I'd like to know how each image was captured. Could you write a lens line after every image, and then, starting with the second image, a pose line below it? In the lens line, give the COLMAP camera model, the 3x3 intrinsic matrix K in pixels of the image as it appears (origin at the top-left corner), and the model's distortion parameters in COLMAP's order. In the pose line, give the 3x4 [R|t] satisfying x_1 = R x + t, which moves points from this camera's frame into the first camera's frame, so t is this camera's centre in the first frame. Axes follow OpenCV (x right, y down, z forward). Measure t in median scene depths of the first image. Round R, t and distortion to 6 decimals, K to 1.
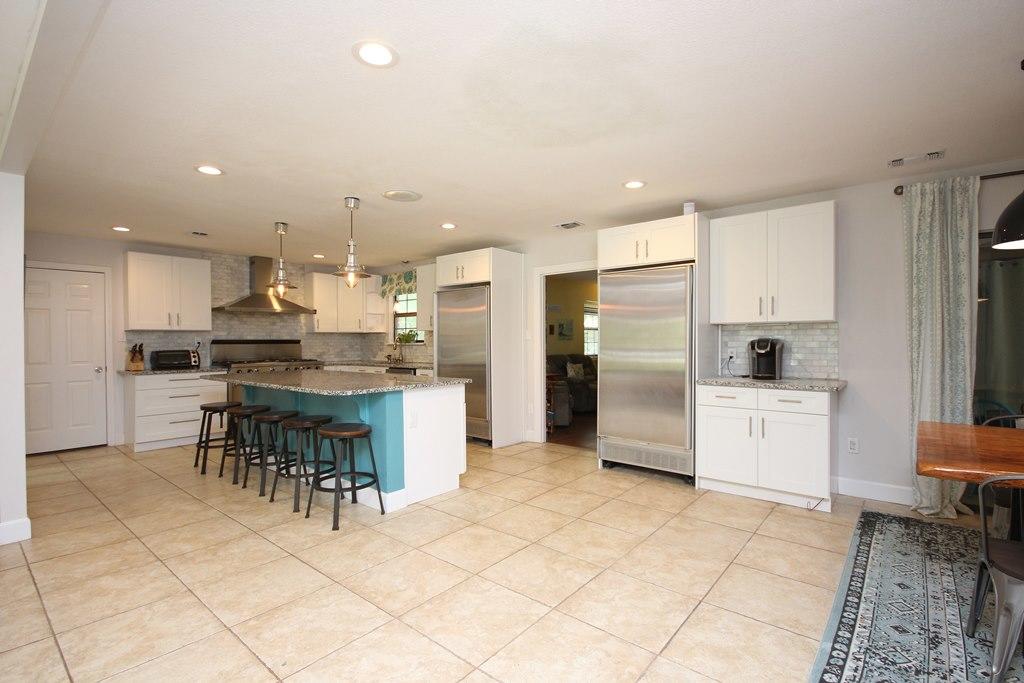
lens RADIAL K [[469.3, 0, 519.7], [0, 469.3, 343.1], [0, 0, 1]] dist [-0.001522, -0.004749]
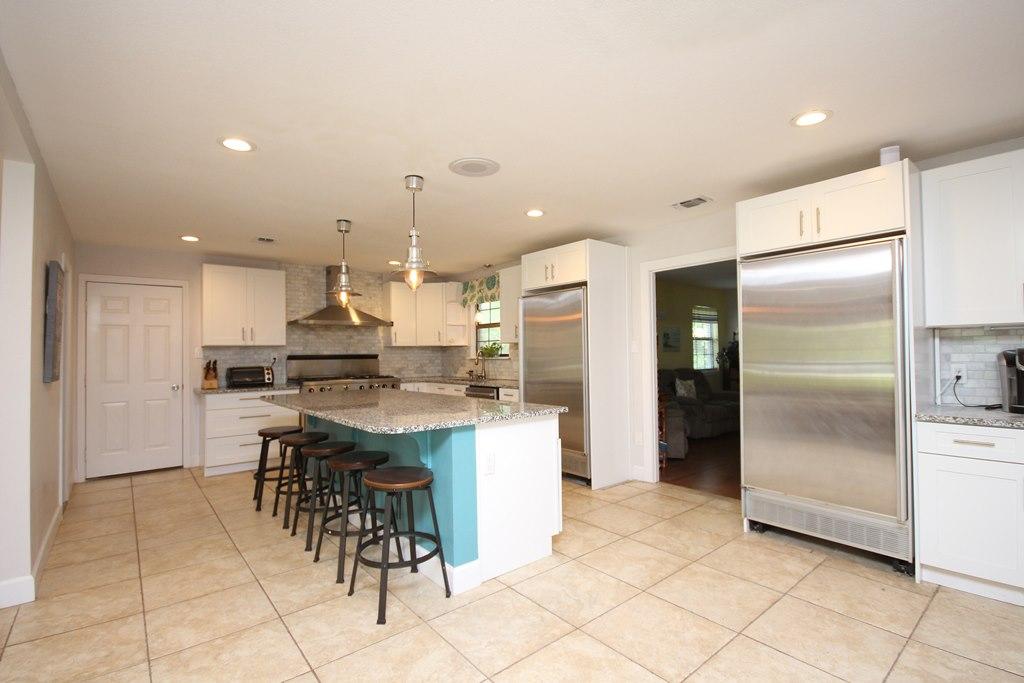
lens RADIAL K [[469.3, 0, 521.2], [0, 469.3, 345.5], [0, 0, 1]] dist [-0.001522, -0.004749]
pose [[0.983287, -0.011034, -0.181729, -0.032121], [0.007354, 0.999754, -0.020913, -0.004984], [0.181915, 0.019227, 0.983126, 0.213772]]
